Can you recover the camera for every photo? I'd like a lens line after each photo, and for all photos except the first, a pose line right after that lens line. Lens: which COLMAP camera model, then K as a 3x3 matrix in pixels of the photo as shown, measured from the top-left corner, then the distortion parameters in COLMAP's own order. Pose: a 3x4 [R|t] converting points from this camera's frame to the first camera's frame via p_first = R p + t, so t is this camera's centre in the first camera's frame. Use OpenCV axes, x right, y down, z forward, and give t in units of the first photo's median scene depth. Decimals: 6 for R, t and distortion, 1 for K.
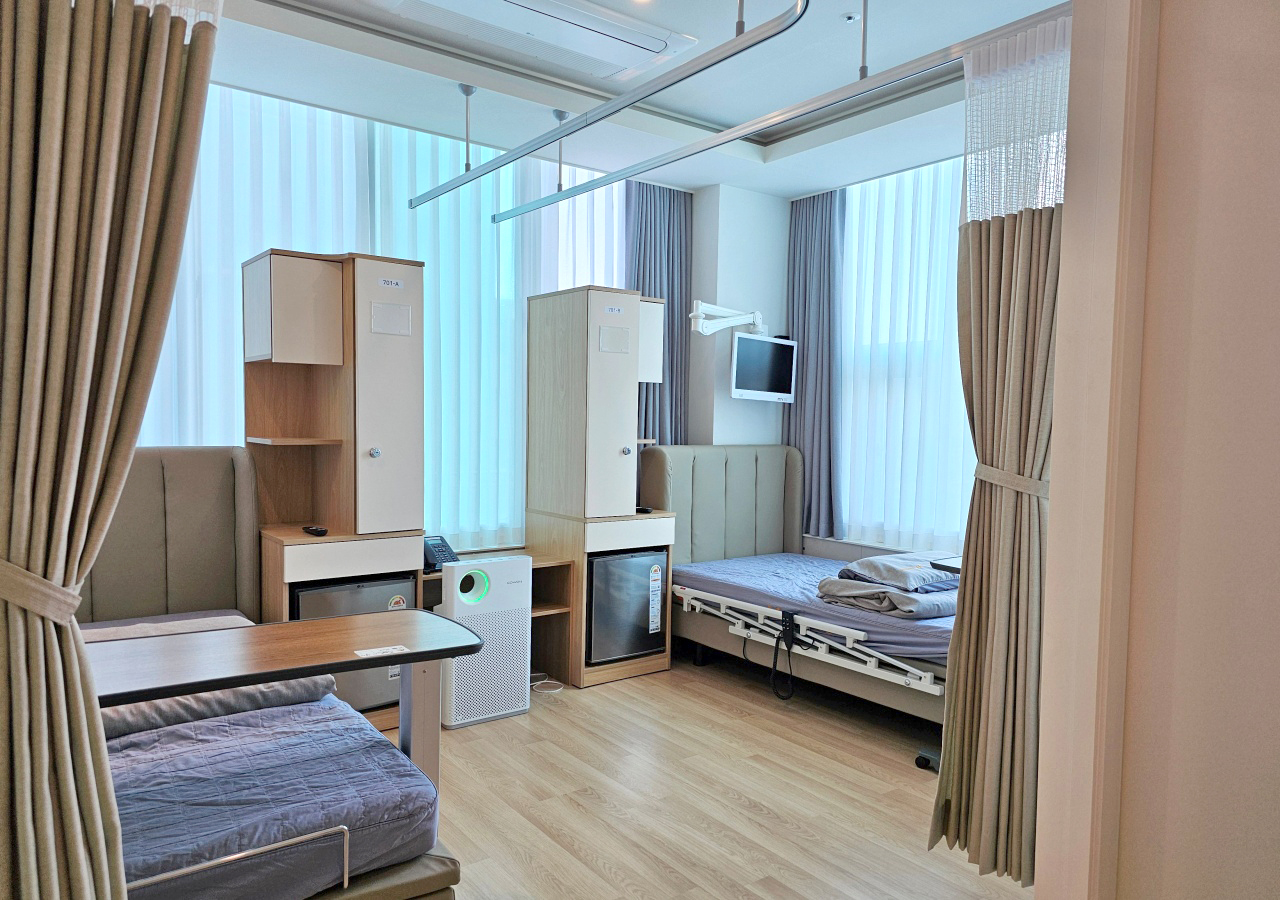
lens RADIAL K [[847.0, 0, 641.2], [0, 847.0, 433.6], [0, 0, 1]] dist [0.064140, -0.053602]
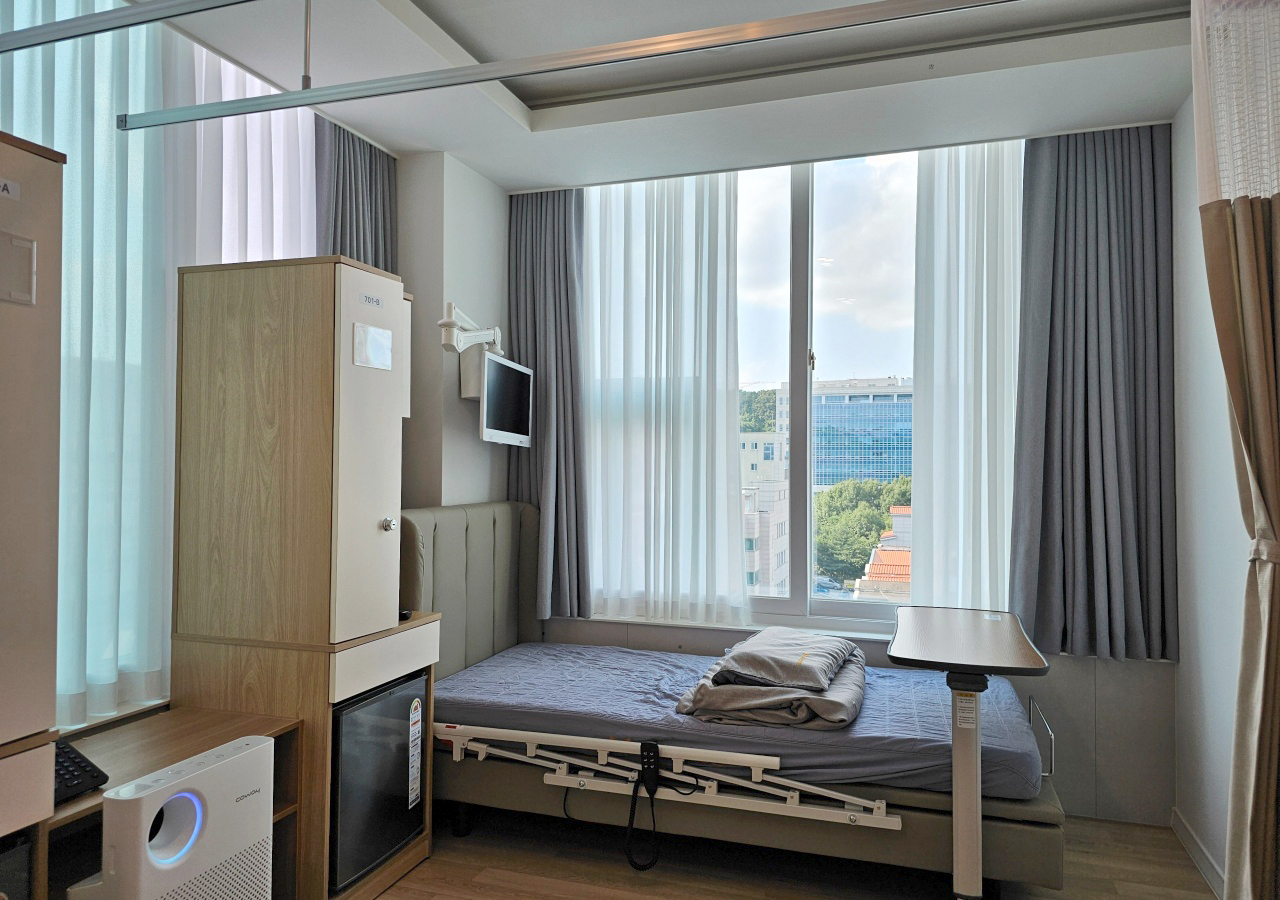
lens RADIAL K [[847.0, 0, 641.2], [0, 847.0, 433.6], [0, 0, 1]] dist [0.064140, -0.053602]
pose [[0.824623, 0.008399, 0.565620, -0.226008], [0.019107, 0.998906, -0.042690, -0.017677], [-0.565360, 0.046010, 0.823560, 0.376902]]
